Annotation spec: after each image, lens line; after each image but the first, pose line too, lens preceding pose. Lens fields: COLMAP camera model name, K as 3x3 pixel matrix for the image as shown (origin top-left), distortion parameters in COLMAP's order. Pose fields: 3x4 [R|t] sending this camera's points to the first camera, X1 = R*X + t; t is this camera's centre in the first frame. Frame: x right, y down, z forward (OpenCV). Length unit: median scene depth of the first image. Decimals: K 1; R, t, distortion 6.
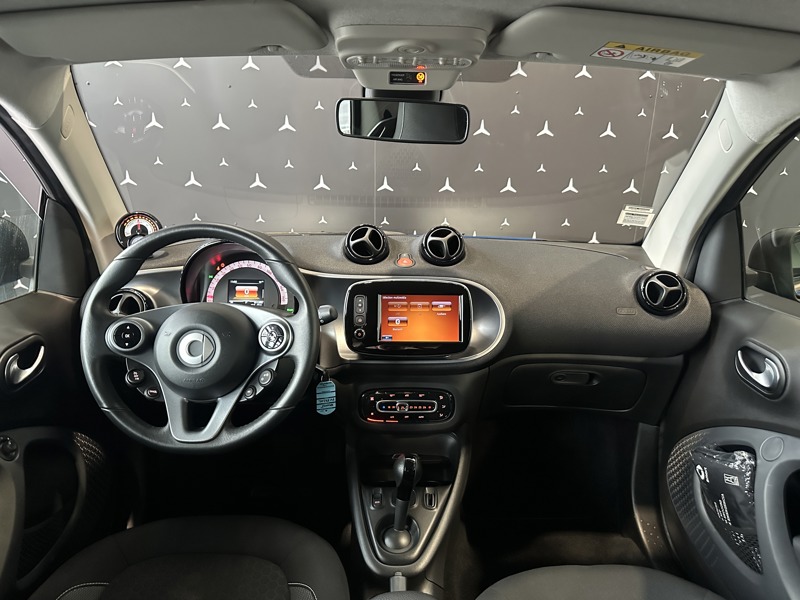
lens RADIAL K [[550.4, 0, 411.9], [0, 550.4, 301.6], [0, 0, 1]] dist [0.027775, -0.015480]
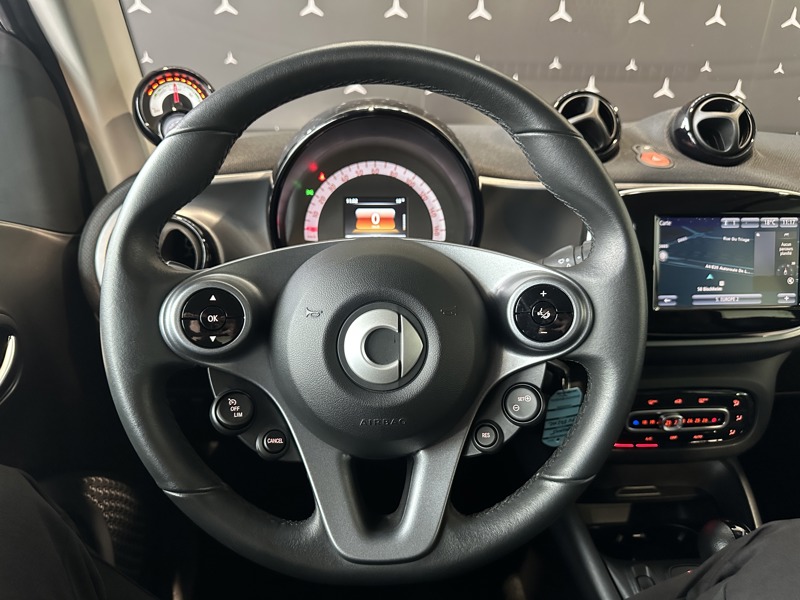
lens RADIAL K [[550.4, 0, 395.8], [0, 550.4, 300.4], [0, 0, 1]] dist [0.027775, -0.015480]
pose [[0.999712, -0.018046, 0.015824, -0.311333], [0.016240, 0.994060, 0.107618, 0.004365], [-0.017672, -0.107330, 0.994066, 0.474547]]
